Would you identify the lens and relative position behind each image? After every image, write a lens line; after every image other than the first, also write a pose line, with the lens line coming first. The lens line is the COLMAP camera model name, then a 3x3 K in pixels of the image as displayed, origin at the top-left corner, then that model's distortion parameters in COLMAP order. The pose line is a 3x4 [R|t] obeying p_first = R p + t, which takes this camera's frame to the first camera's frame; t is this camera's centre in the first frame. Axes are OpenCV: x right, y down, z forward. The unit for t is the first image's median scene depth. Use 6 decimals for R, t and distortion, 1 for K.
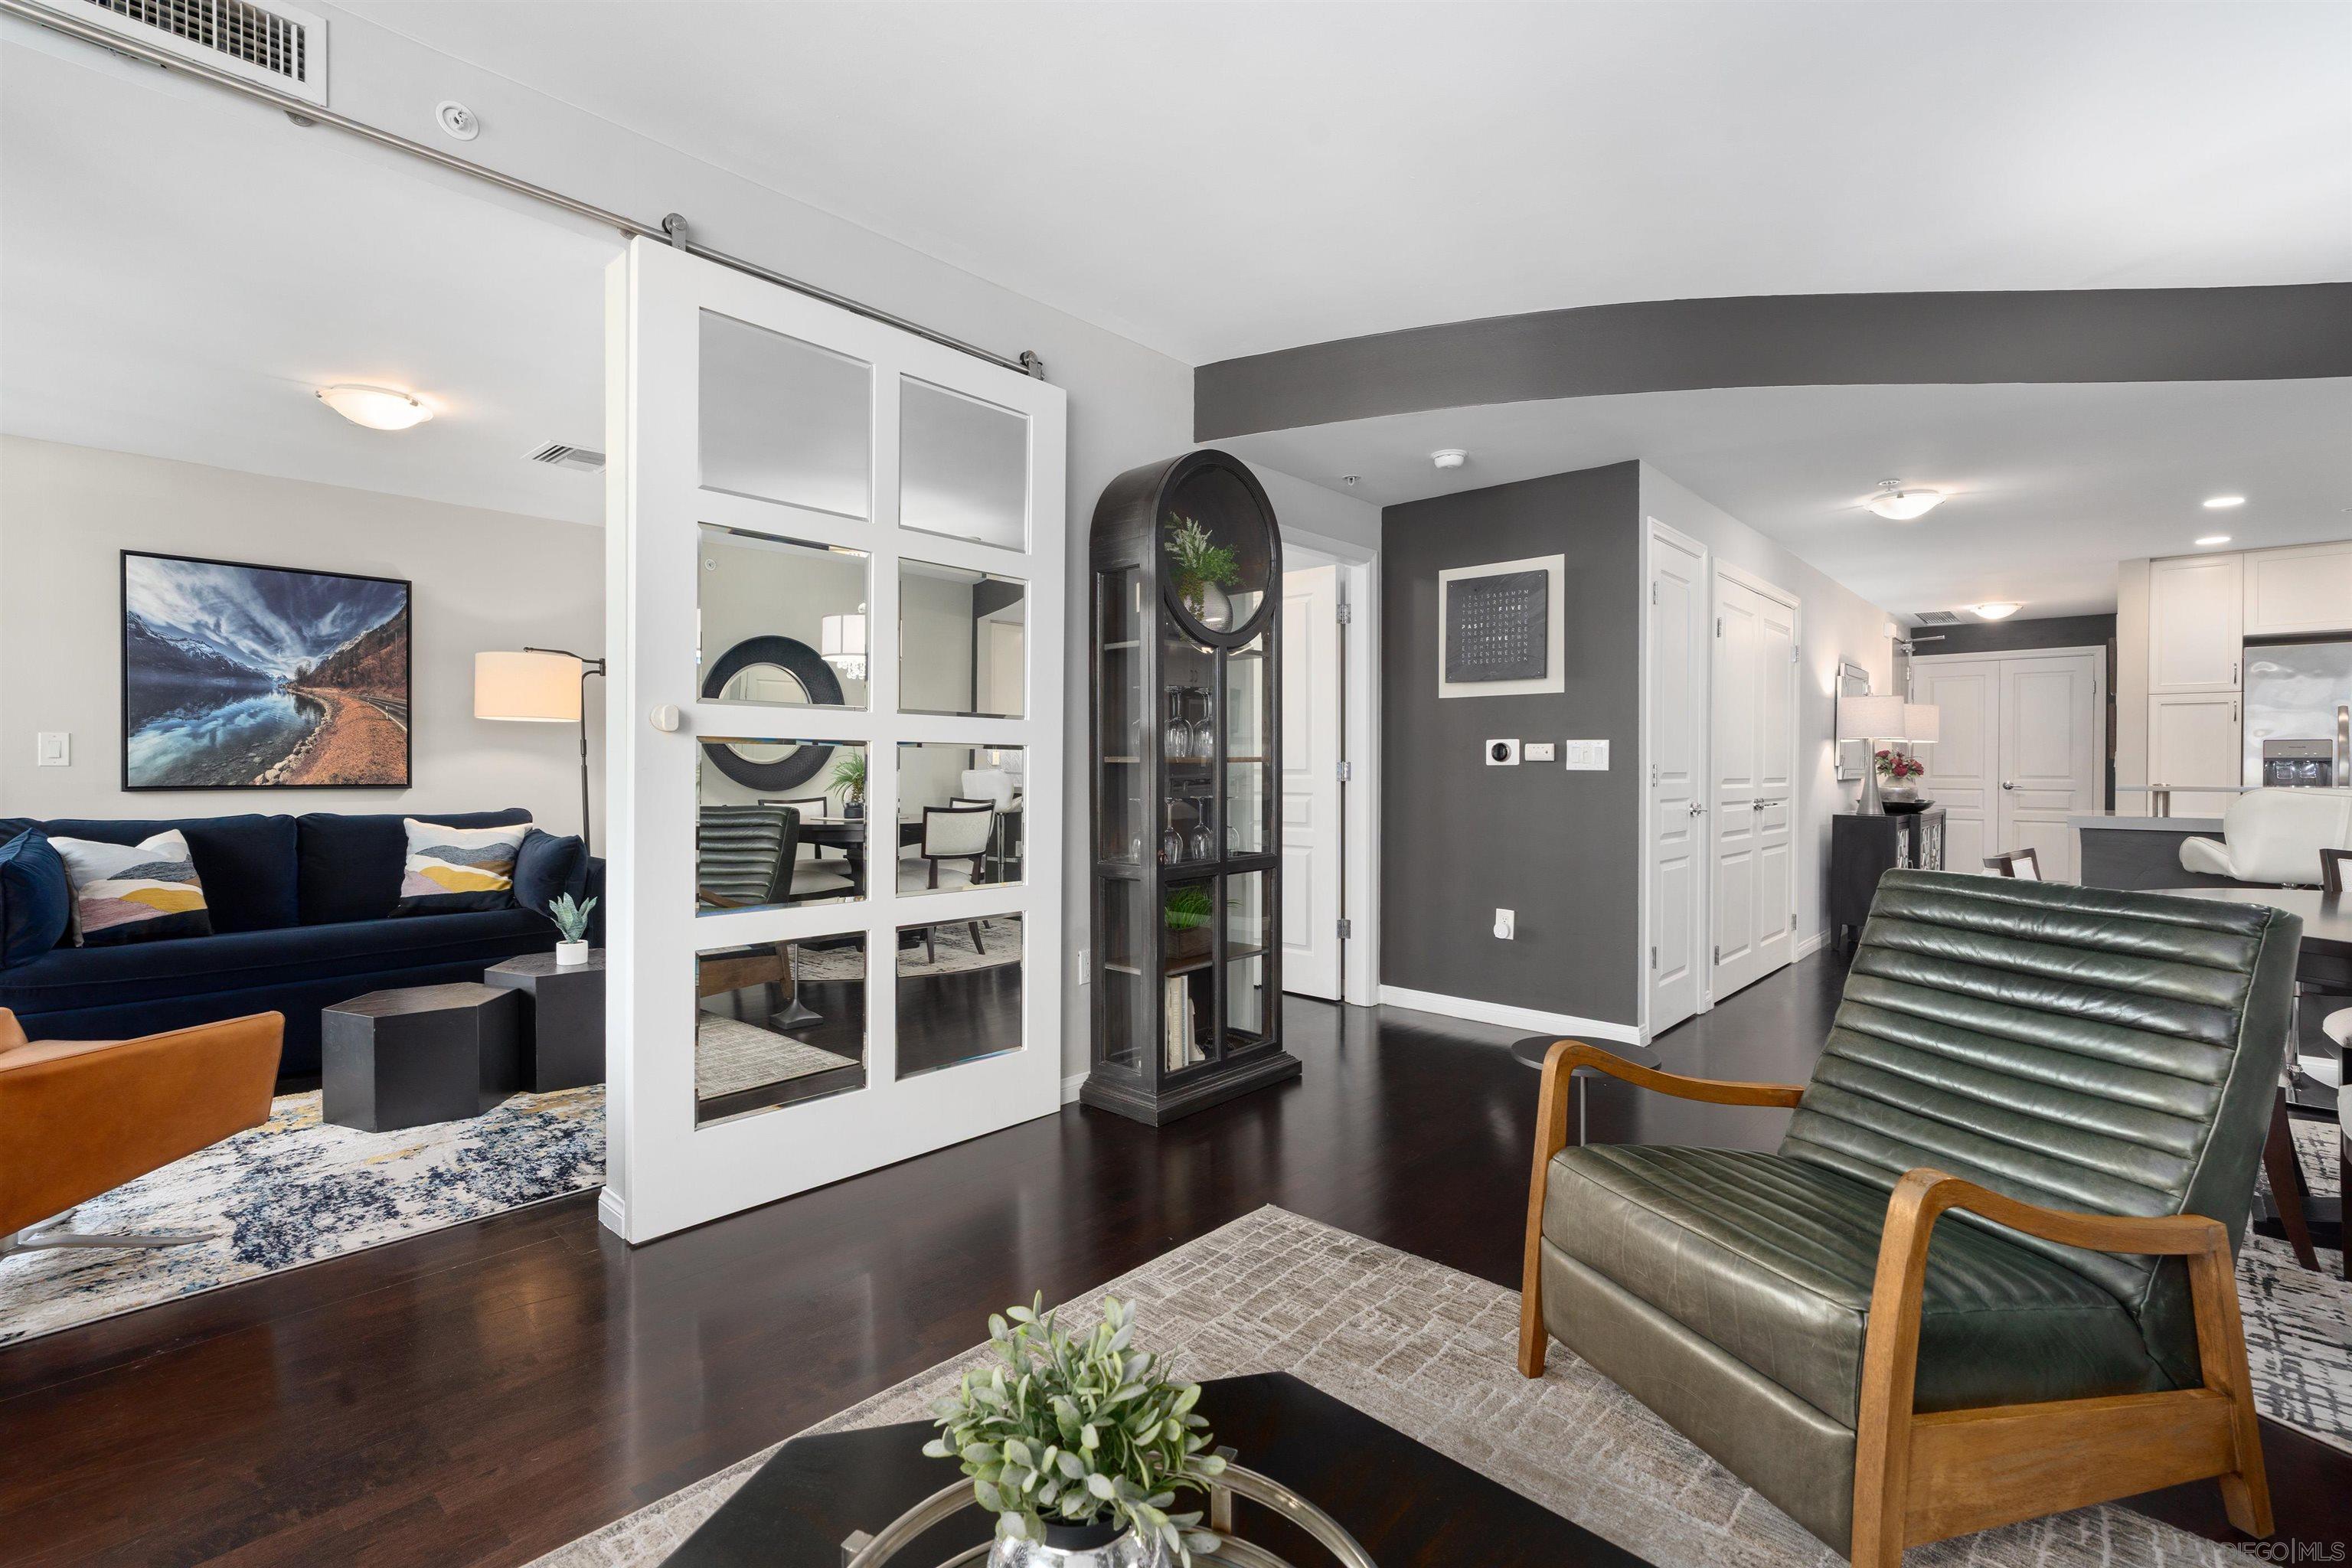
lens RADIAL K [[1064.4, 0, 1166.6], [0, 1064.4, 773.4], [0, 0, 1]] dist [-0.001402, 0.000763]
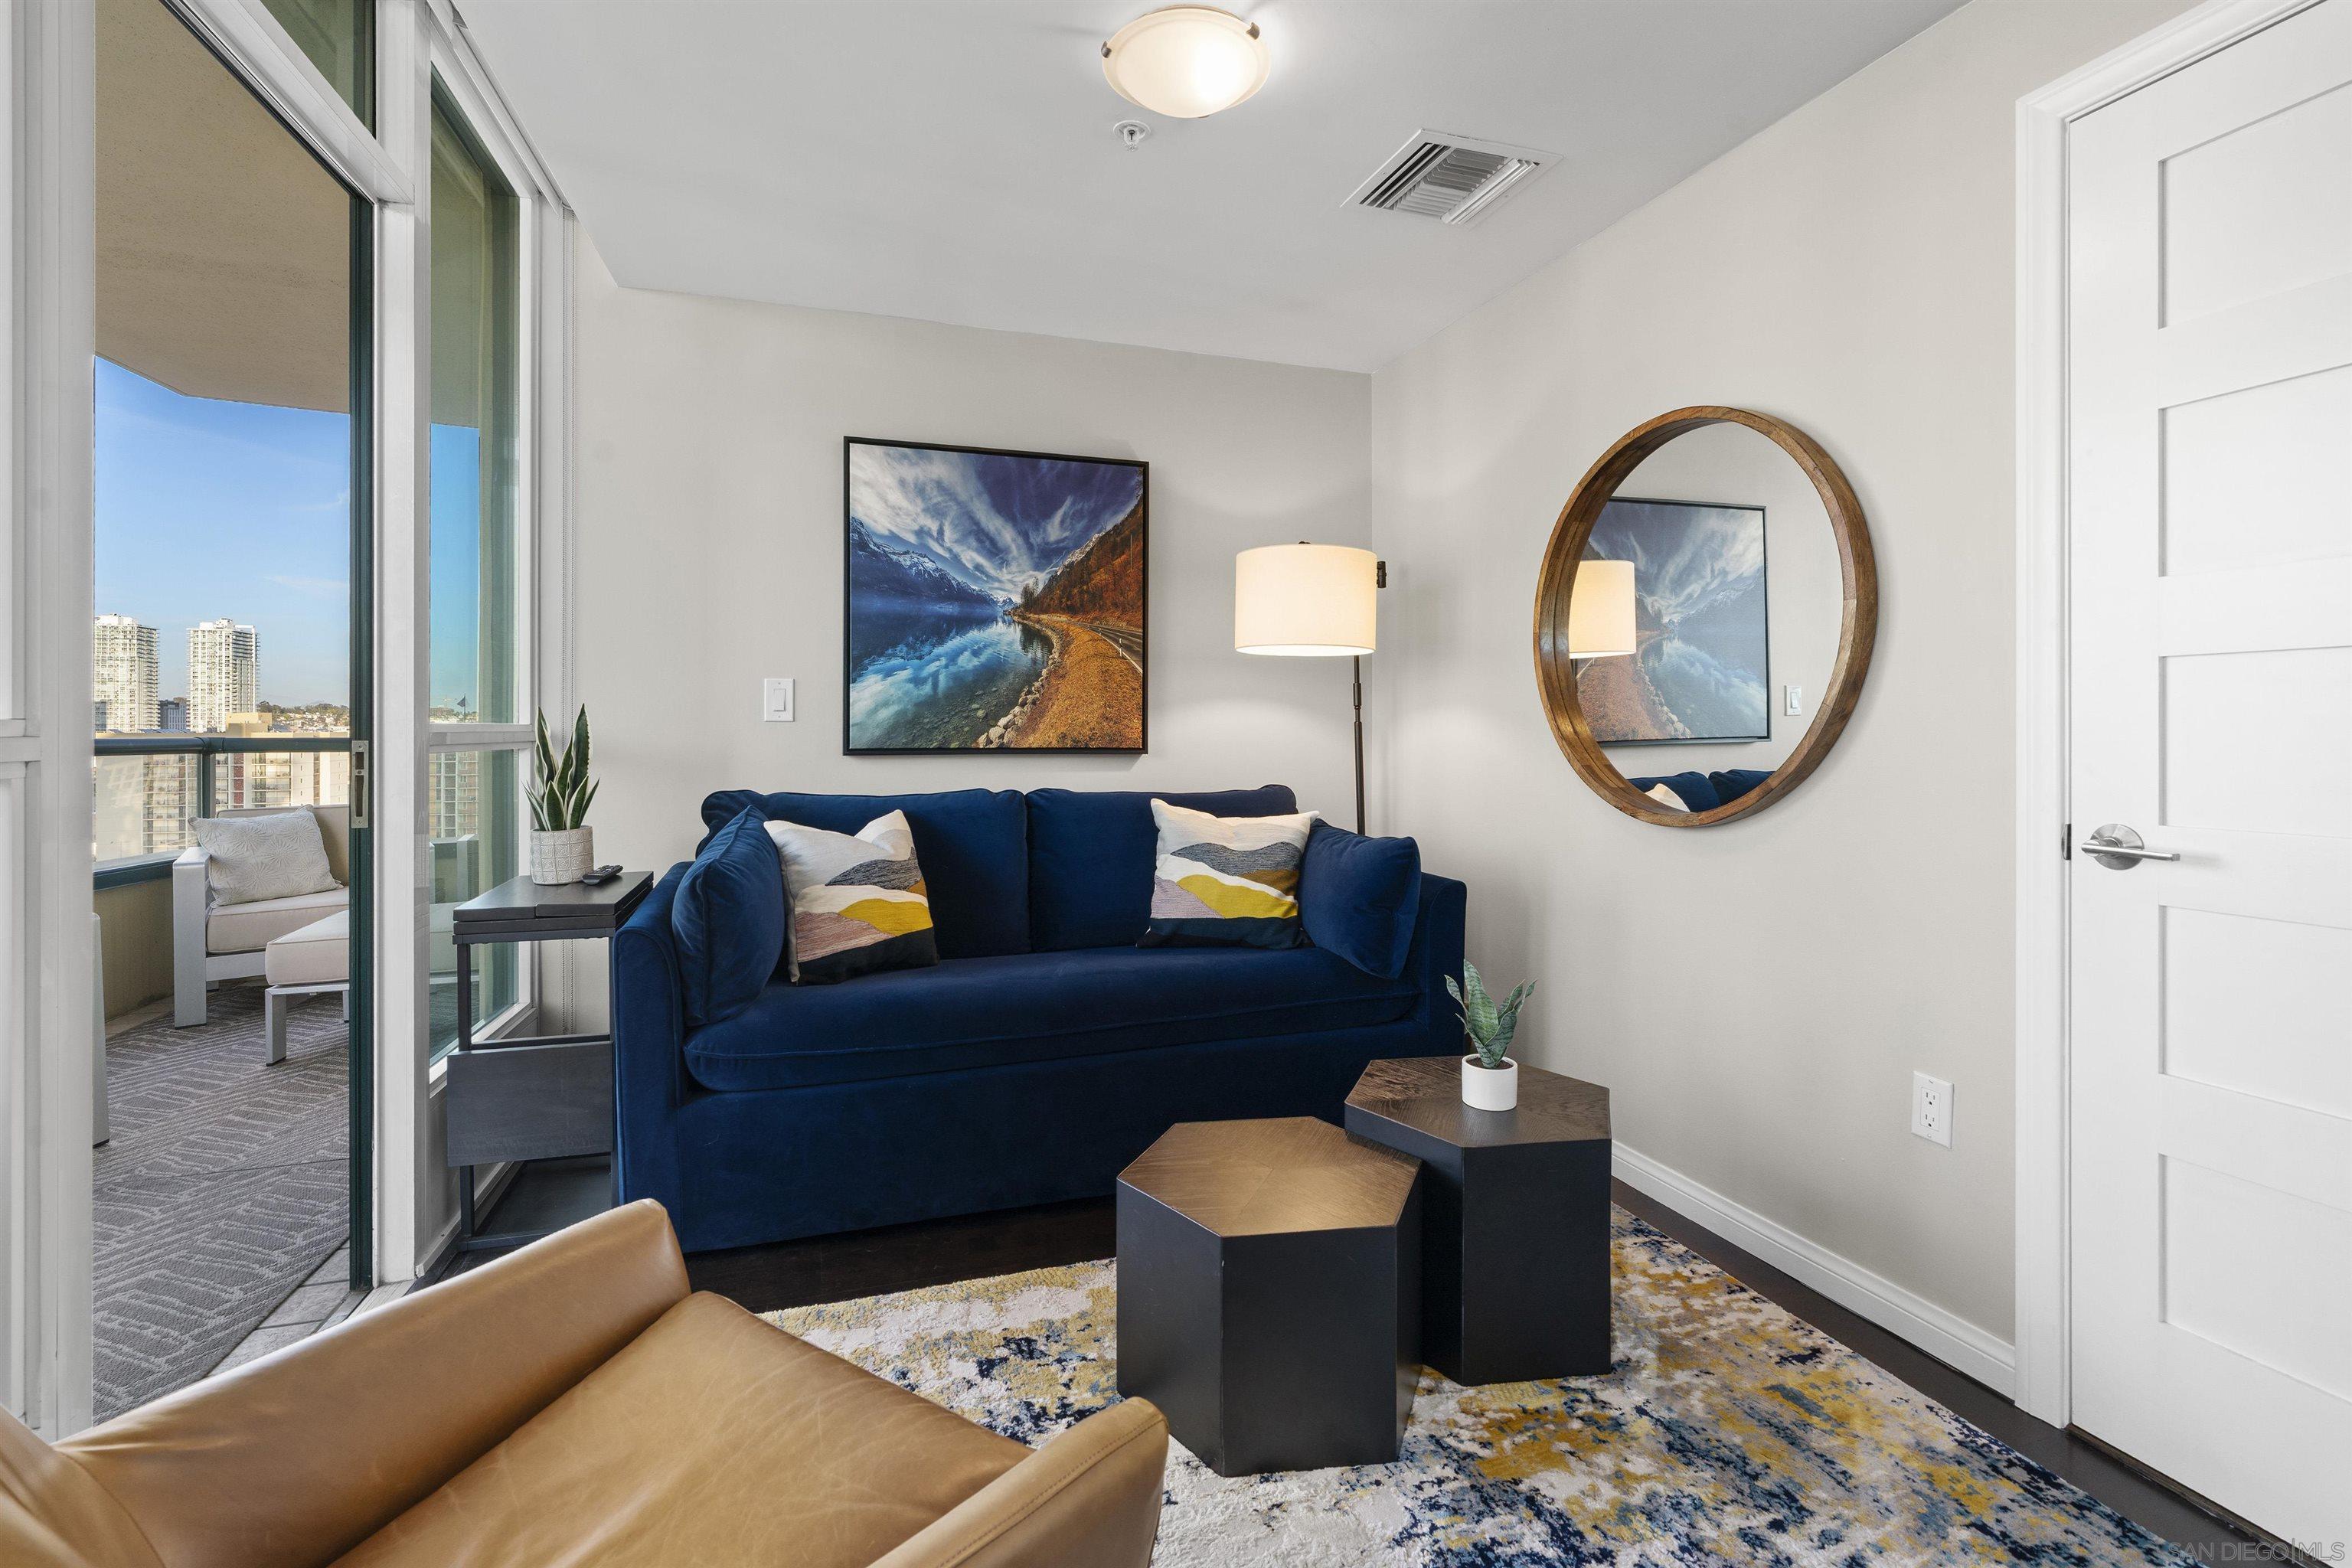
lens RADIAL K [[1082.5, 0, 1164.2], [0, 1082.5, 730.6], [0, 0, 1]] dist [-0.012063, 0.000998]
pose [[0.879810, 0.002156, -0.475321, -0.384976], [-0.004345, 0.999984, -0.003507, 0.001019], [0.475306, 0.005151, 0.879806, 0.399450]]
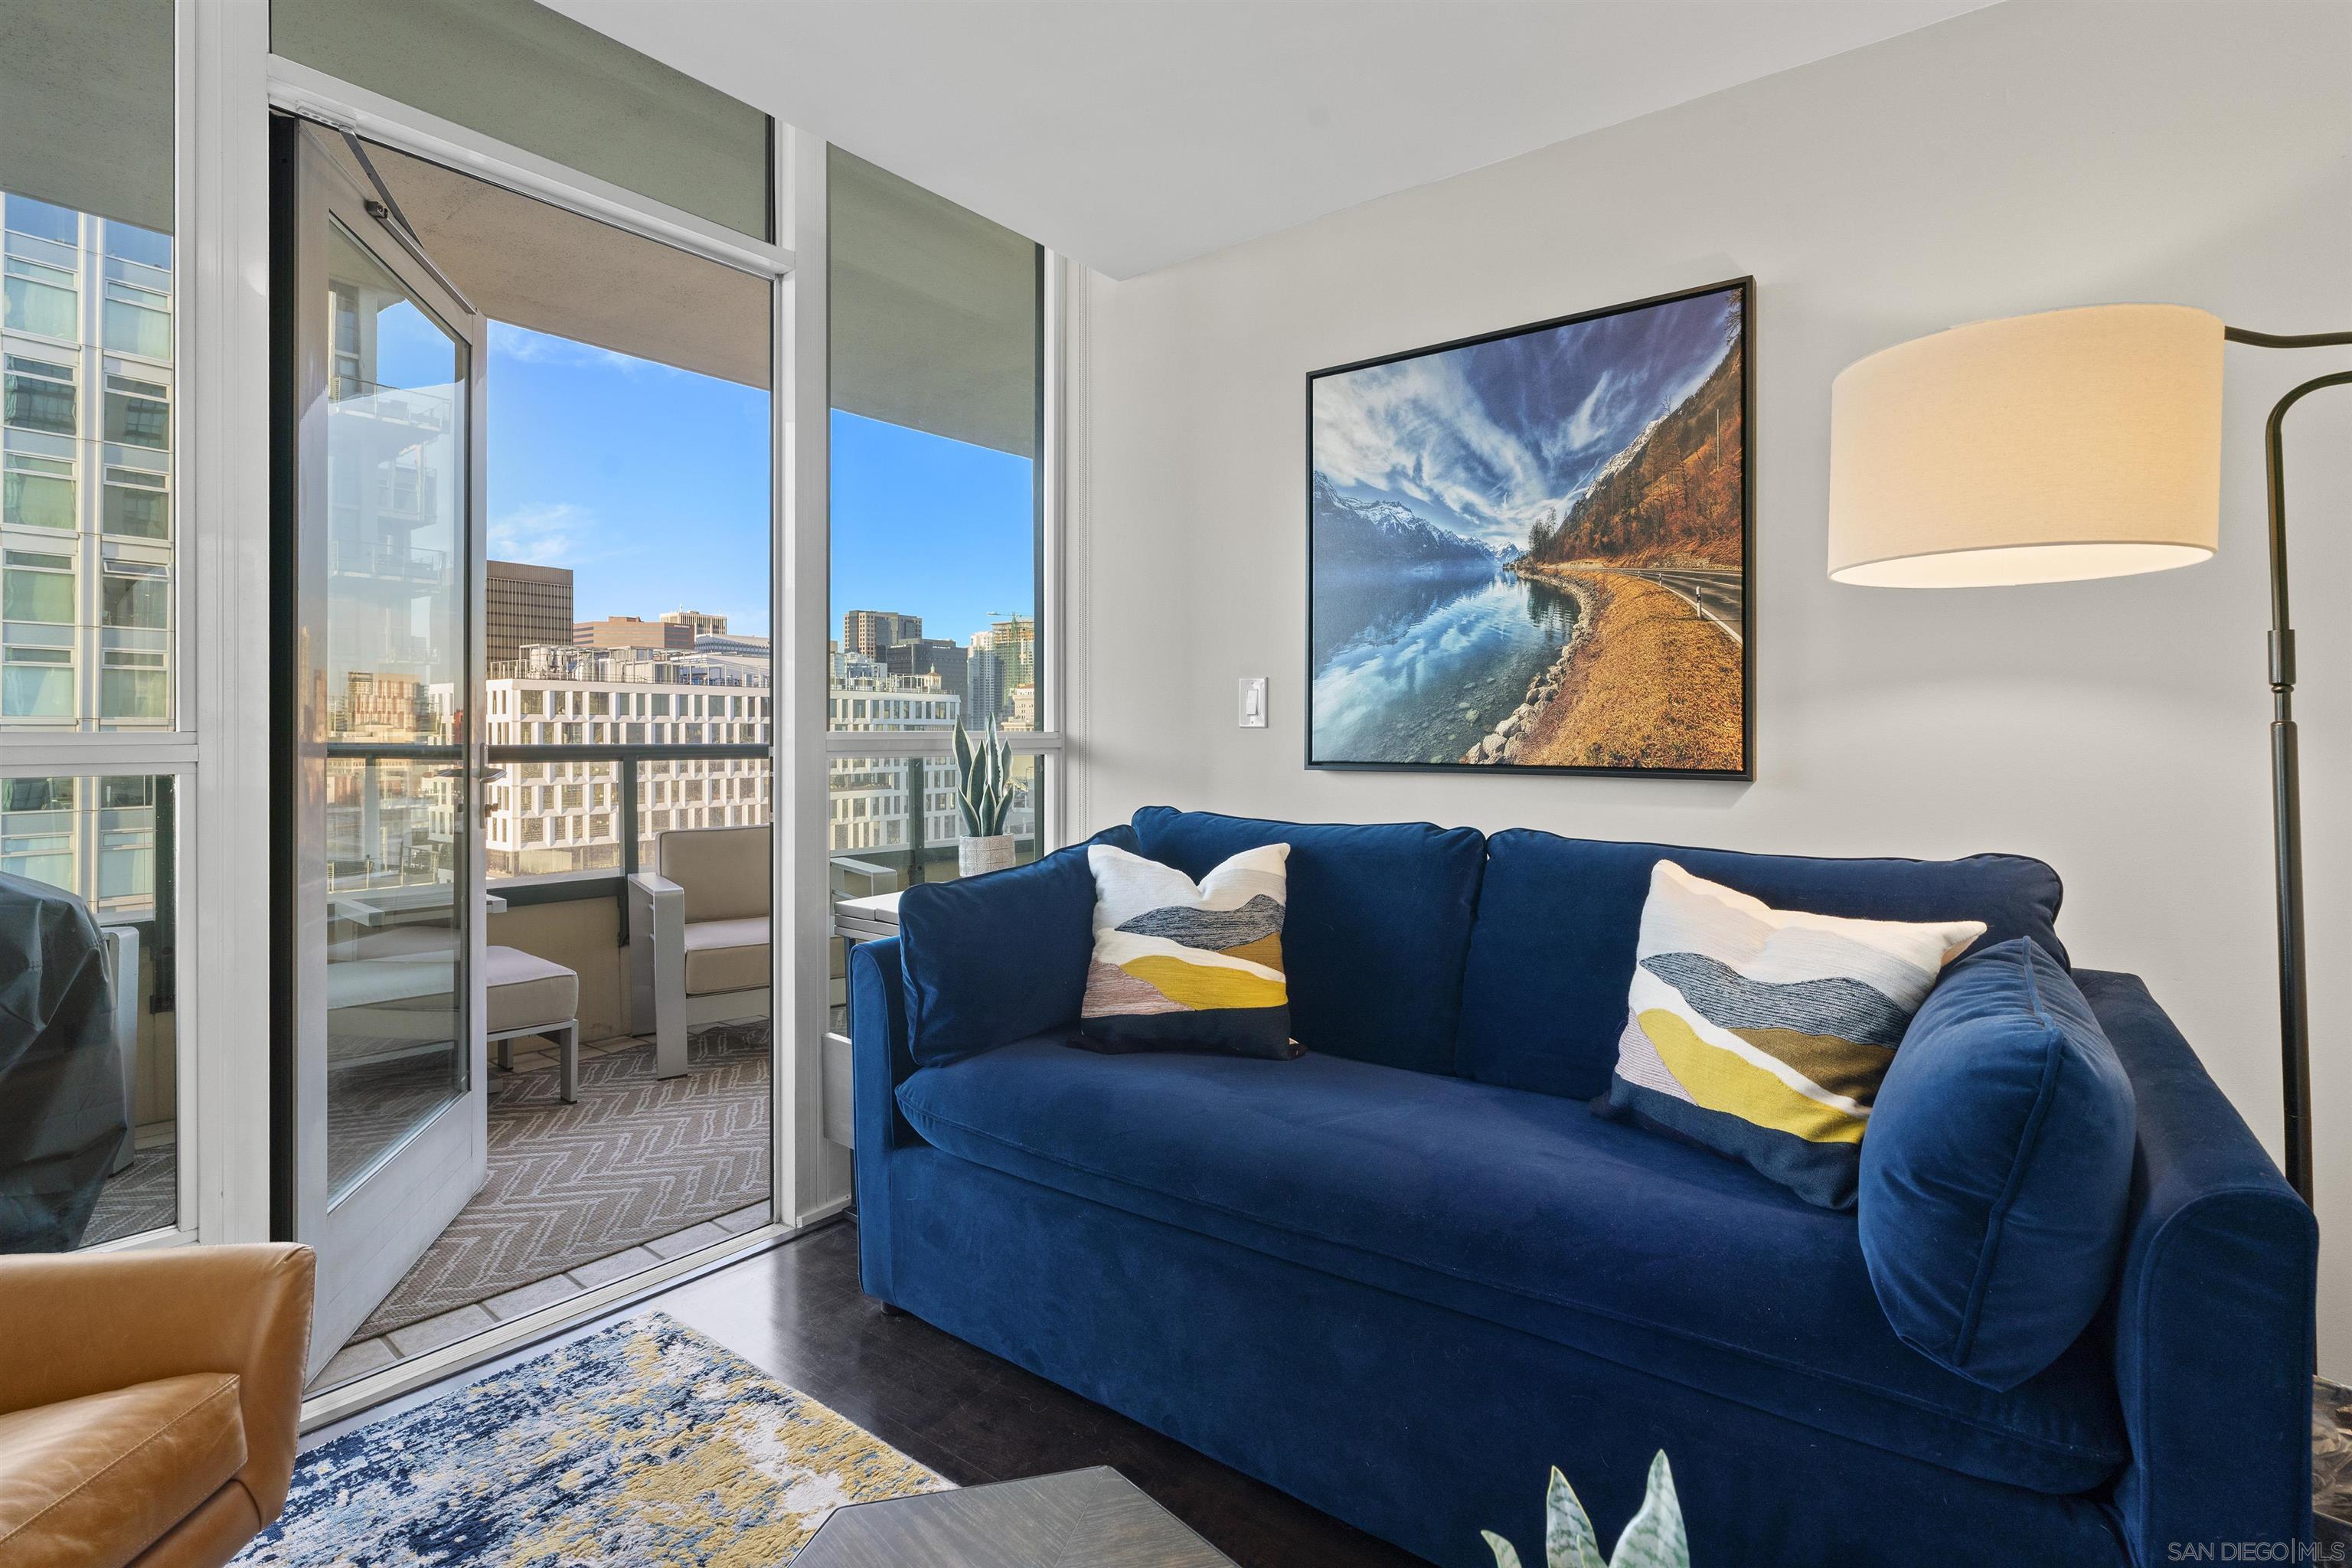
lens RADIAL K [[1082.5, 0, 1164.2], [0, 1082.5, 730.6], [0, 0, 1]] dist [-0.012063, 0.000998]
pose [[0.116769, -0.000642, -0.993159, -0.348981], [-0.006891, 0.999975, -0.001457, -0.003539], [0.993135, 0.007014, 0.116762, 0.784403]]
